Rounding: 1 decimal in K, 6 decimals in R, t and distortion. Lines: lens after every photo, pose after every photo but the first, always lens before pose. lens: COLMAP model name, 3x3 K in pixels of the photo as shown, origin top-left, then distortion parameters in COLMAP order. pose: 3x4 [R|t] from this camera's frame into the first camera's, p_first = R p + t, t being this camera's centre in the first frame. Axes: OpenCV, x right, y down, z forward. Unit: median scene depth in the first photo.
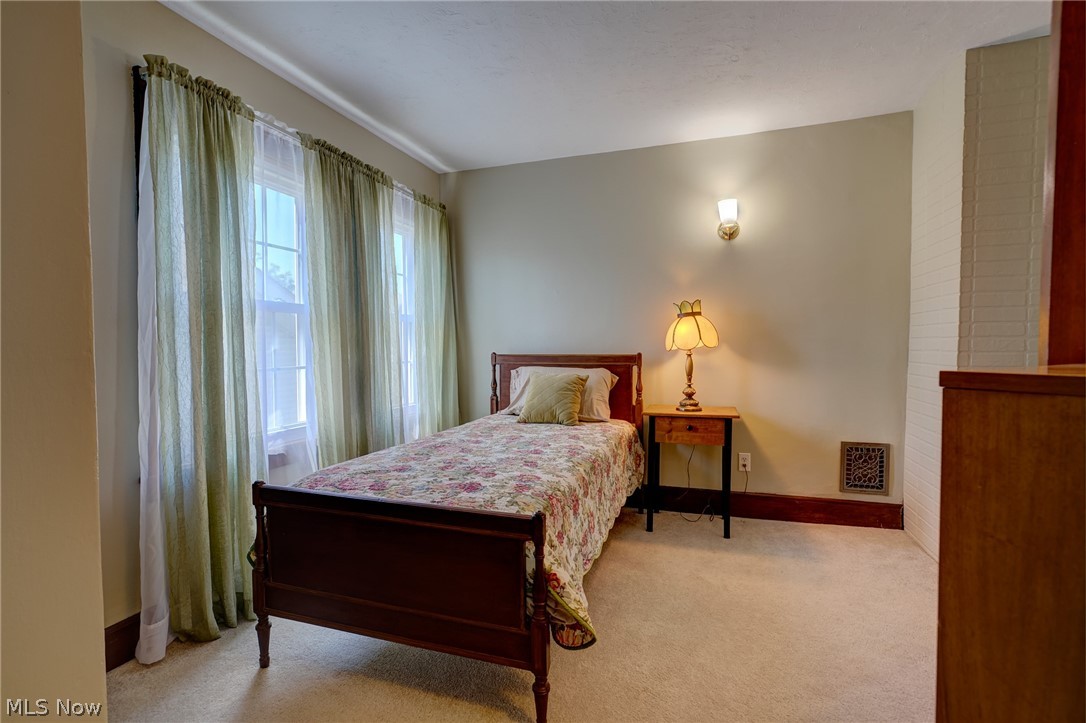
lens RADIAL K [[502.8, 0, 541.3], [0, 502.8, 364.7], [0, 0, 1]] dist [-0.035759, 0.018185]
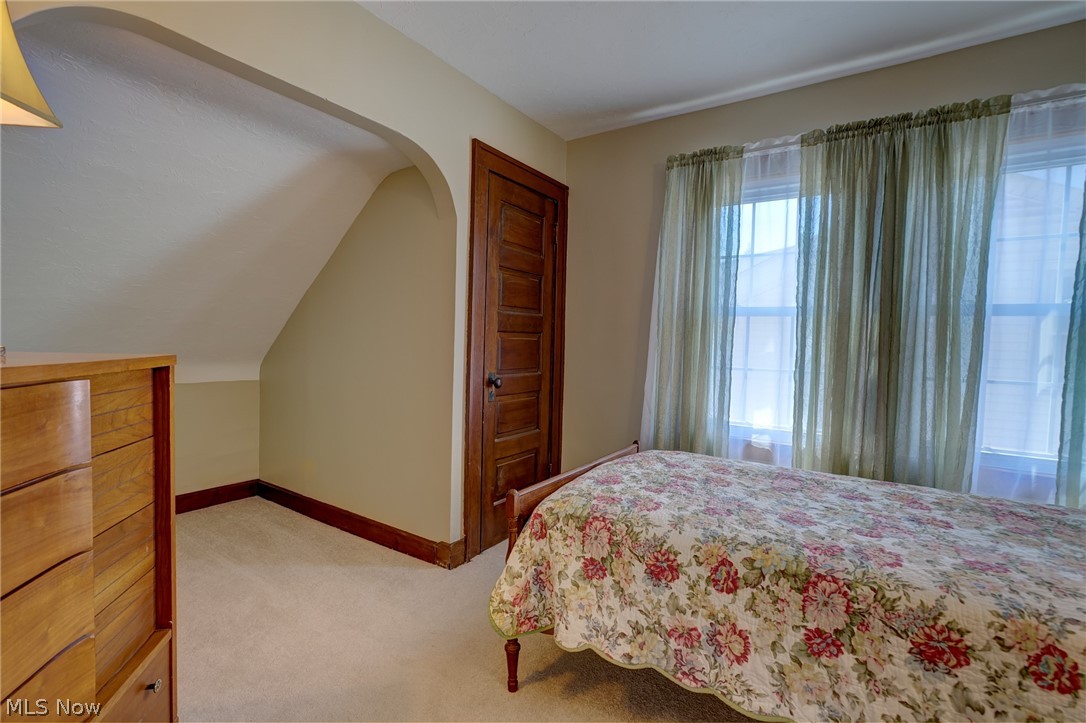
lens RADIAL K [[502.8, 0, 541.3], [0, 502.8, 364.7], [0, 0, 1]] dist [-0.035759, 0.018185]
pose [[-0.252107, 0.045405, -0.966634, 0.746265], [-0.062411, 0.996056, 0.063065, -0.046829], [0.965685, 0.076228, -0.248279, 0.922908]]
